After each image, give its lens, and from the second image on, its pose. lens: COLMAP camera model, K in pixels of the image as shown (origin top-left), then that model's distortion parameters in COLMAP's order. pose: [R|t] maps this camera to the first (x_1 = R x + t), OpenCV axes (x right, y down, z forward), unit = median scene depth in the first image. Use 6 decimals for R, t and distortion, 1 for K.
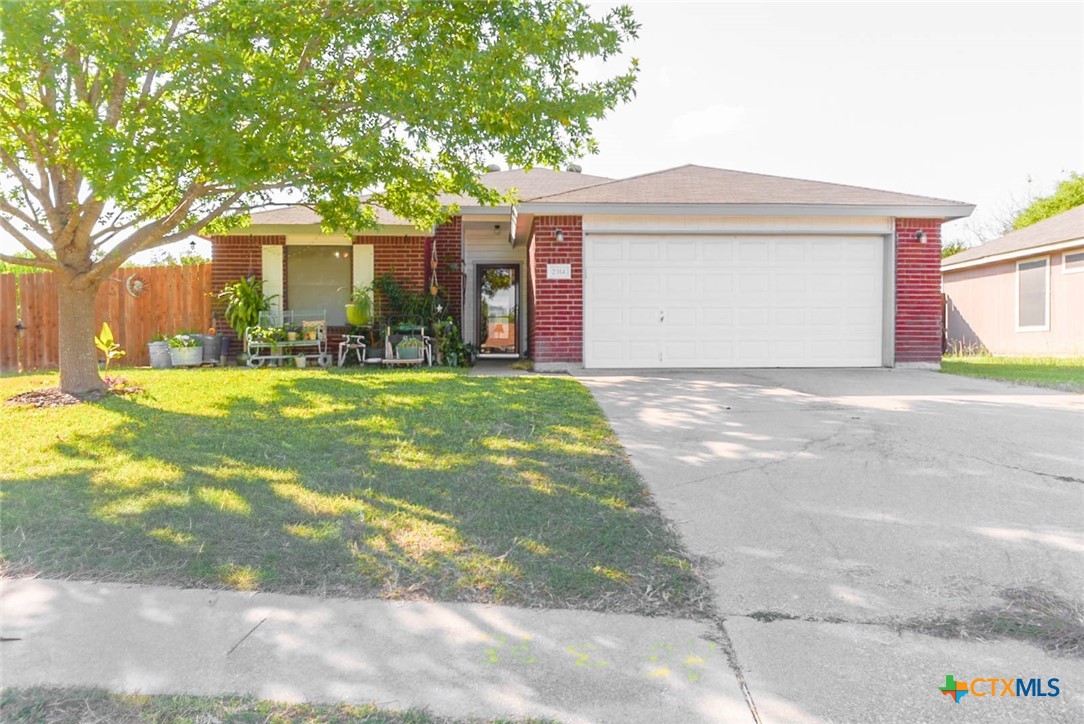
lens RADIAL K [[773.5, 0, 541.1], [0, 773.5, 366.0], [0, 0, 1]] dist [-0.009786, 0.002107]
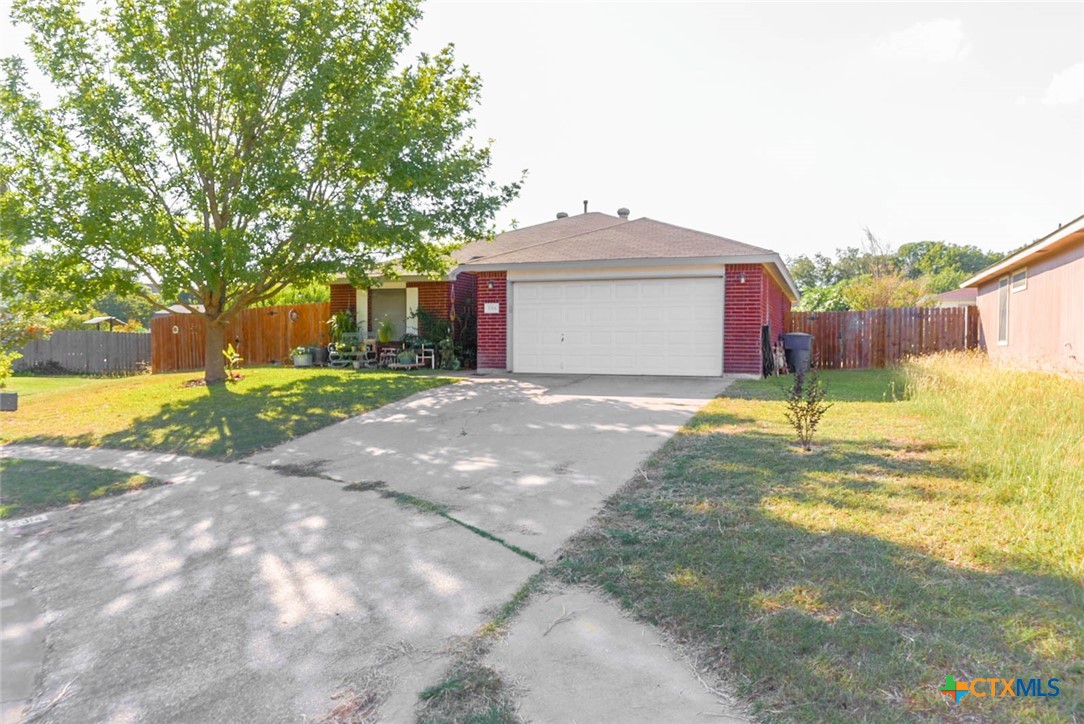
lens RADIAL K [[773.5, 0, 542.5], [0, 773.5, 359.0], [0, 0, 1]] dist [-0.009786, 0.002107]
pose [[0.920409, 0.014029, -0.390705, 0.685955], [-0.014211, 0.999896, 0.002425, -0.027116], [0.390699, 0.003320, 0.920513, -0.343852]]
